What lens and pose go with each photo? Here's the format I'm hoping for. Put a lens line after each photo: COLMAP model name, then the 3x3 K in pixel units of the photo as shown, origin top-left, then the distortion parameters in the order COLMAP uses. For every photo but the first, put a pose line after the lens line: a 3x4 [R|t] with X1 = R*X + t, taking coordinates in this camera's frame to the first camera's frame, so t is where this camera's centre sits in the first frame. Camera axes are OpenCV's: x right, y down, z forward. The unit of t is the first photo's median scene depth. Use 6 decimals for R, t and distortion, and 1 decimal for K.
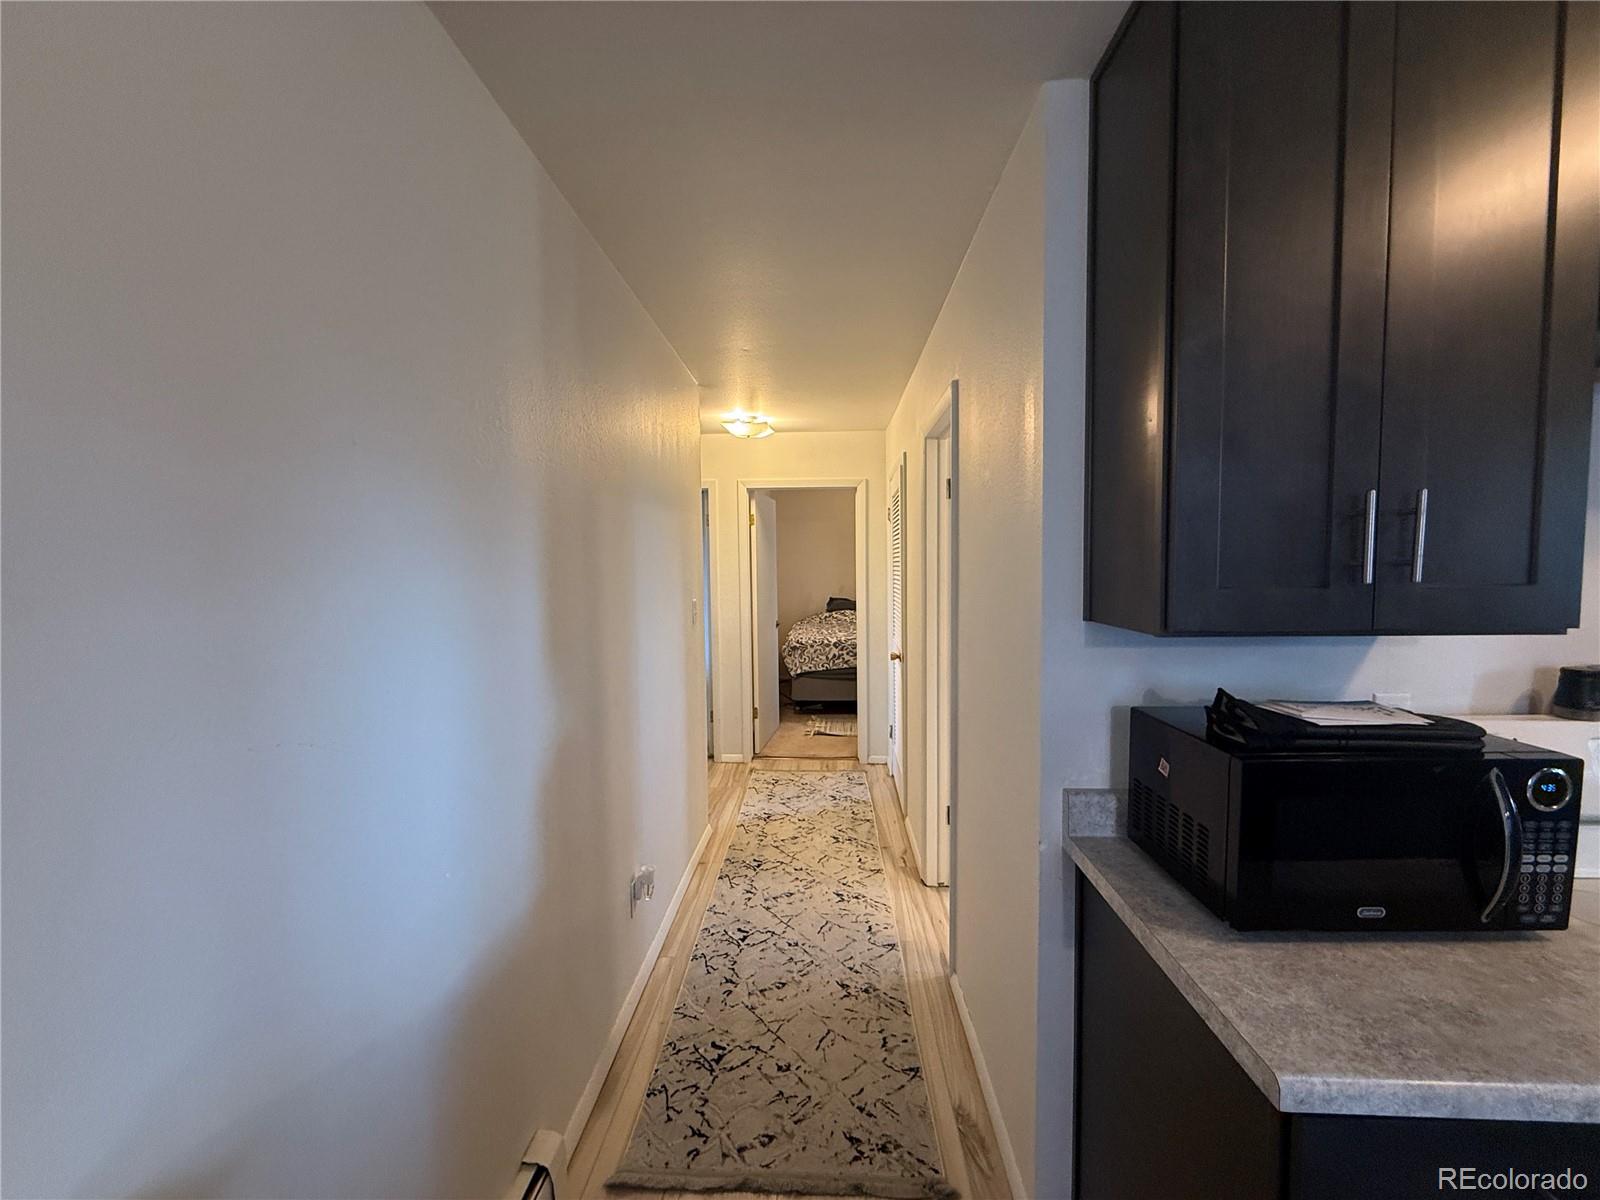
lens RADIAL K [[645.8, 0, 800.0], [0, 645.8, 600.0], [0, 0, 1]] dist [-0.000740, -0.000178]
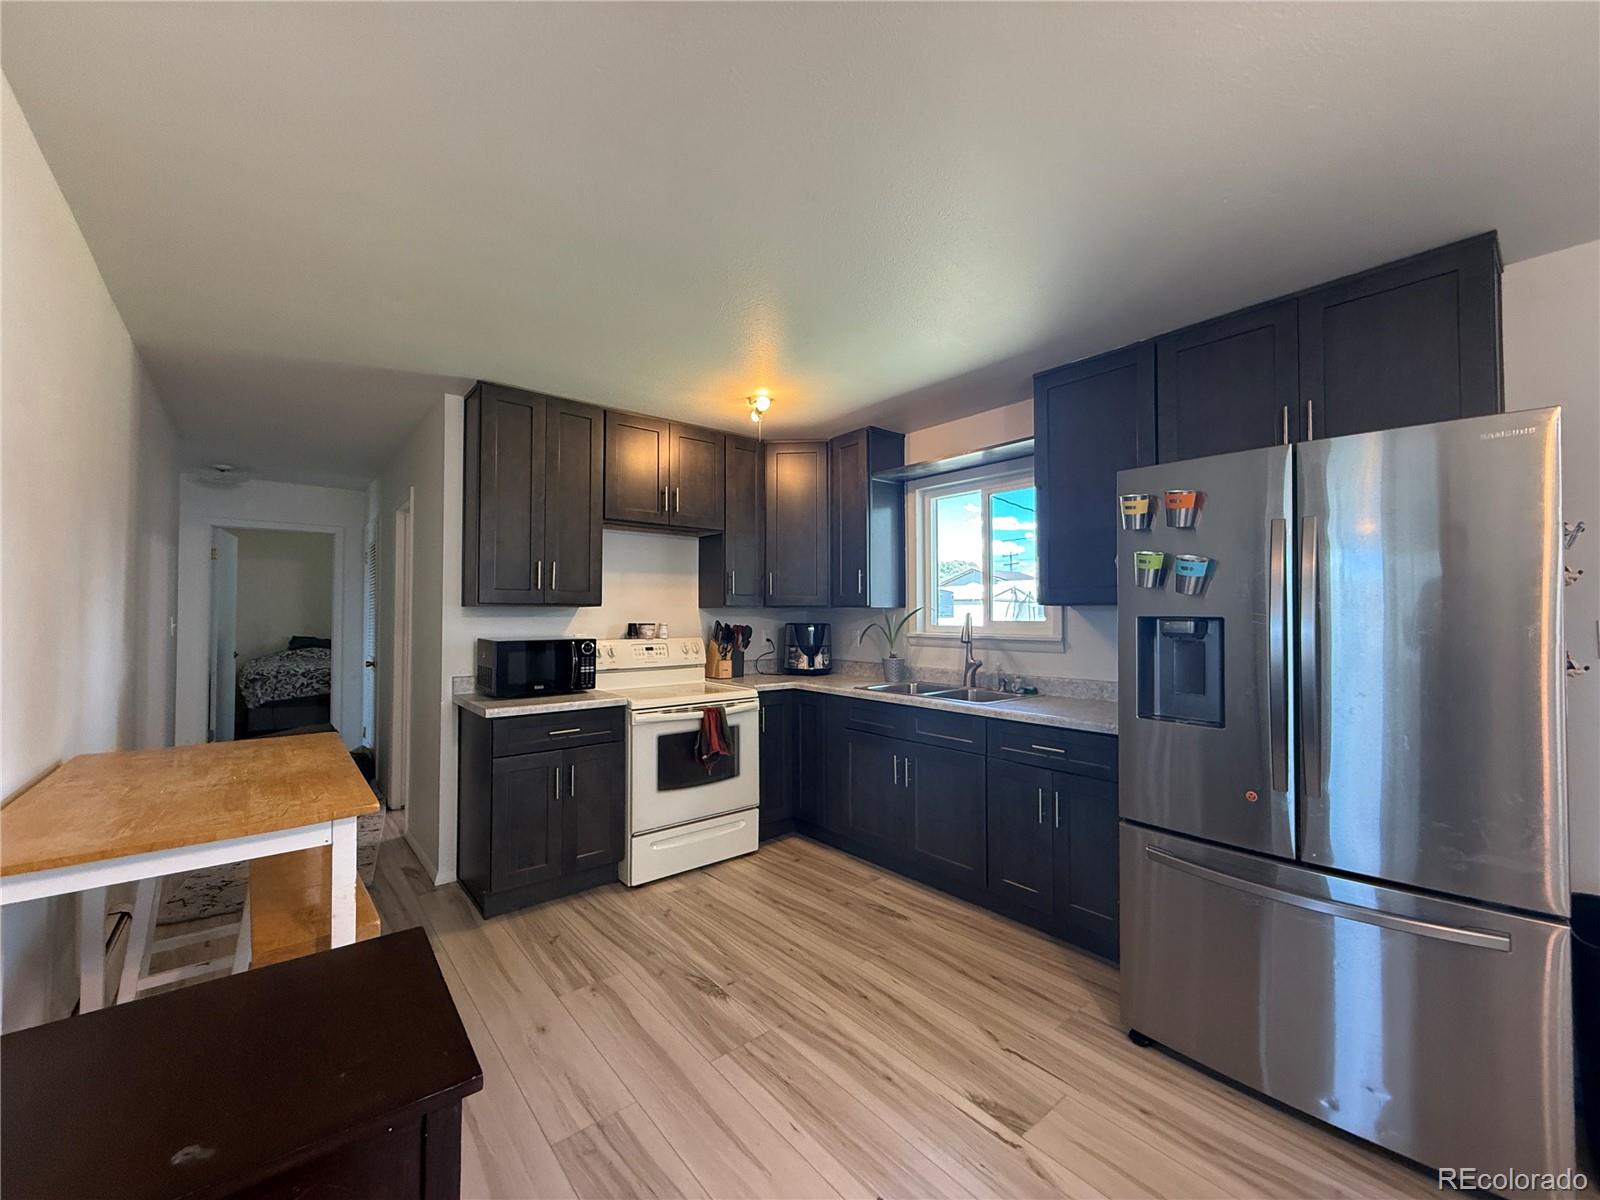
lens RADIAL K [[645.8, 0, 800.0], [0, 645.8, 600.0], [0, 0, 1]] dist [-0.000740, -0.000178]
pose [[0.743278, 0.023559, 0.668568, -0.068493], [0.031382, 0.997052, -0.070023, 0.060866], [-0.668246, 0.073027, 0.740347, -0.470125]]
